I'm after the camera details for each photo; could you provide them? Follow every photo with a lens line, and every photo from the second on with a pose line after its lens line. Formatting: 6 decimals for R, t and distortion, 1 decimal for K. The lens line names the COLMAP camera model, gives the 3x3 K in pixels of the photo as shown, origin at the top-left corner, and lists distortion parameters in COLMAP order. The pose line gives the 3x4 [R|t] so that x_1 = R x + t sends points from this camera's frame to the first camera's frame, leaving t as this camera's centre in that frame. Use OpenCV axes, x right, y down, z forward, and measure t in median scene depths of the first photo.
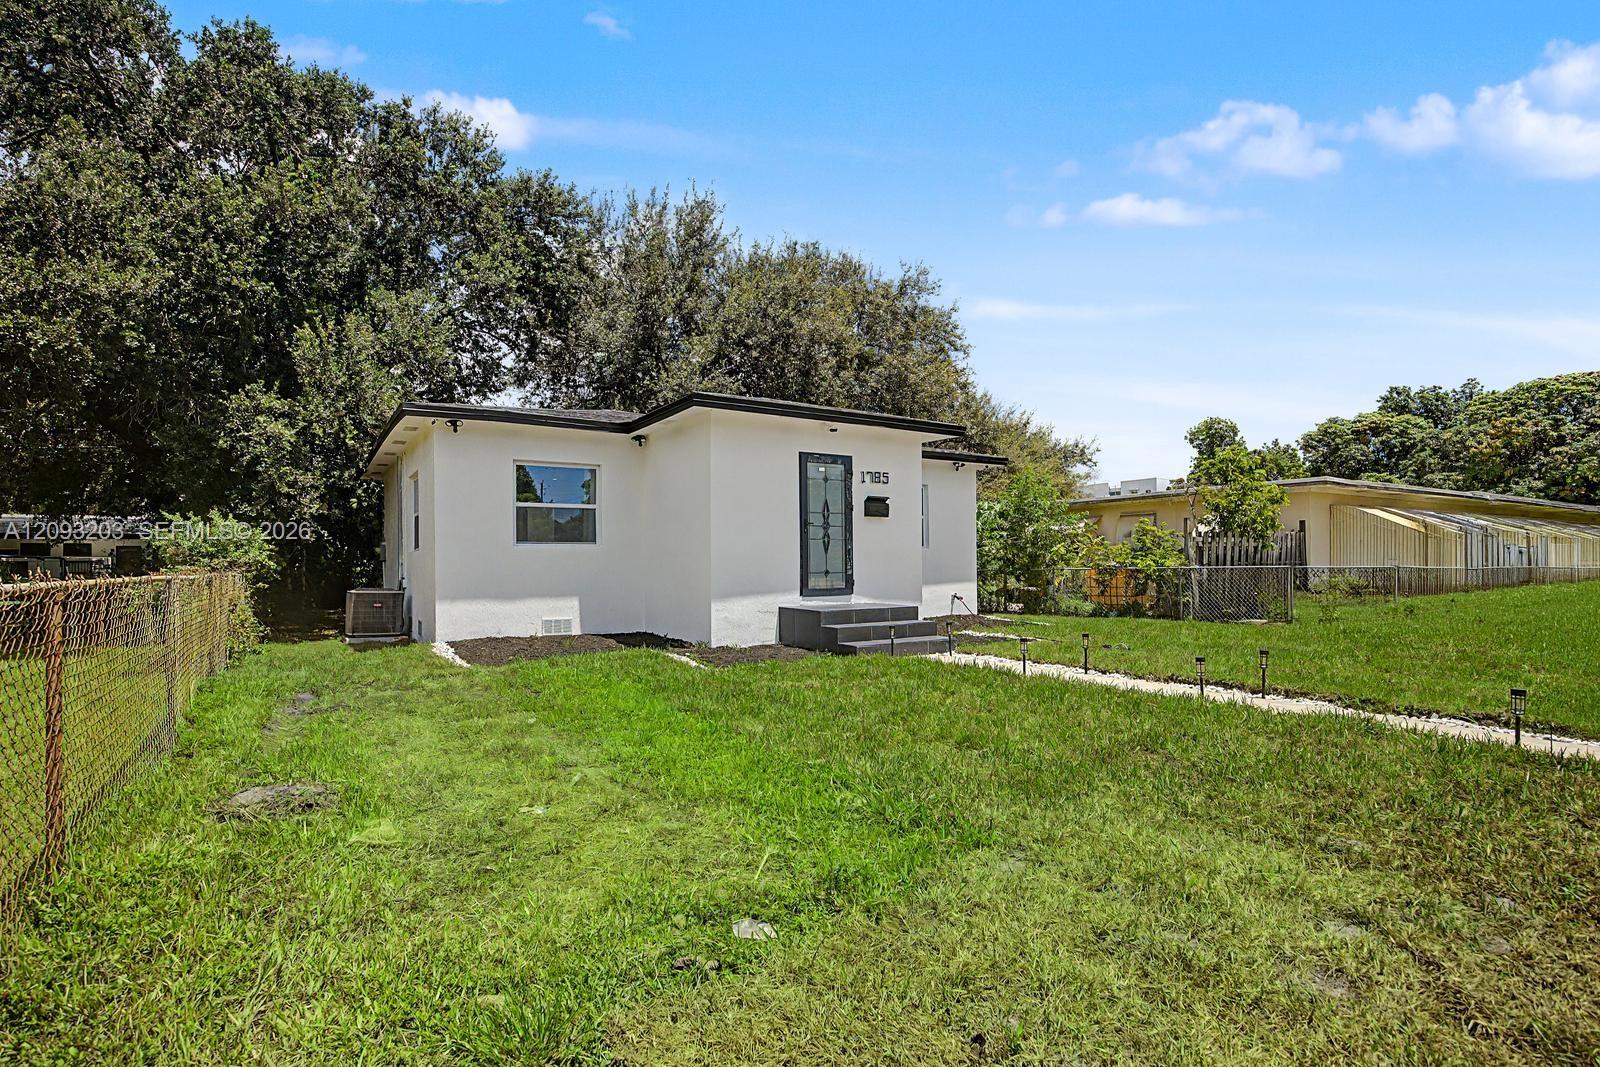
lens RADIAL K [[795.4, 0, 802.8], [0, 795.4, 542.5], [0, 0, 1]] dist [-0.003260, -0.000404]
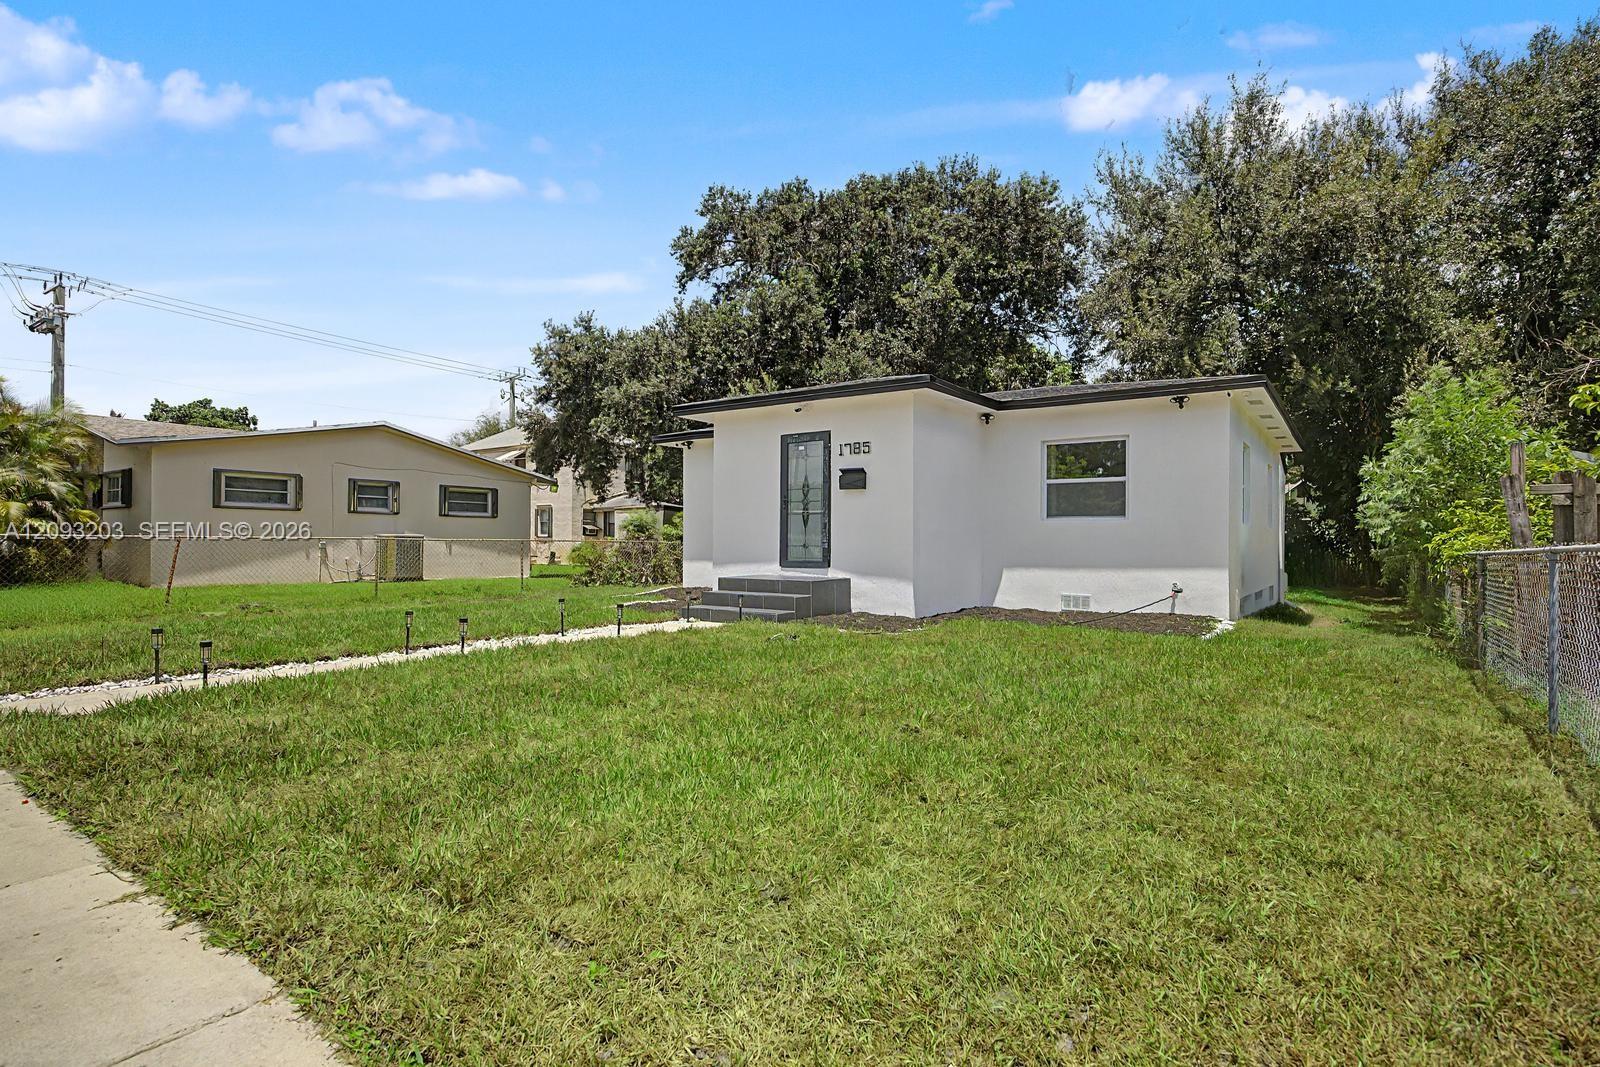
lens RADIAL K [[795.4, 0, 802.3], [0, 795.4, 530.9], [0, 0, 1]] dist [-0.003260, -0.000404]
pose [[0.380181, -0.003602, -0.924905, 0.981019], [0.016081, 0.999867, 0.002716, 0.015051], [0.924772, -0.015906, 0.380188, 0.583642]]
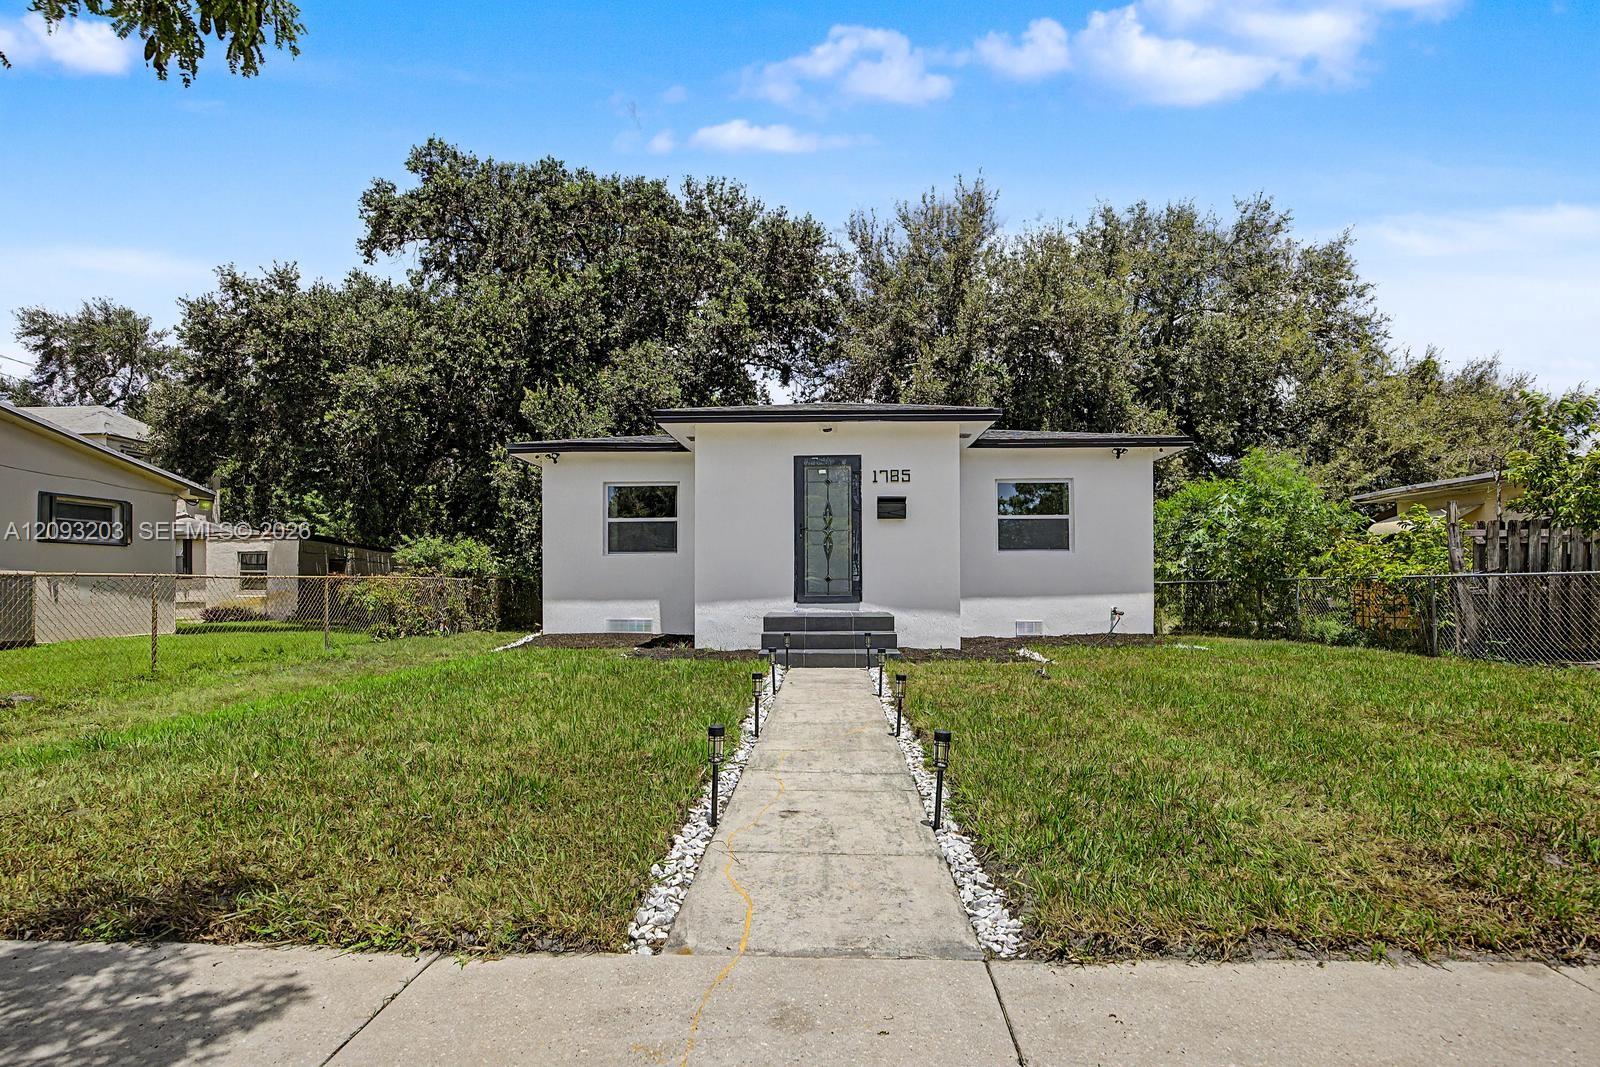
lens RADIAL K [[795.4, 0, 795.1], [0, 795.4, 570.6], [0, 0, 1]] dist [-0.003260, -0.000404]
pose [[0.826270, -0.002928, -0.563267, 0.527125], [0.014415, 0.999769, 0.015950, 0.011401], [0.563090, -0.021298, 0.826121, 0.179029]]
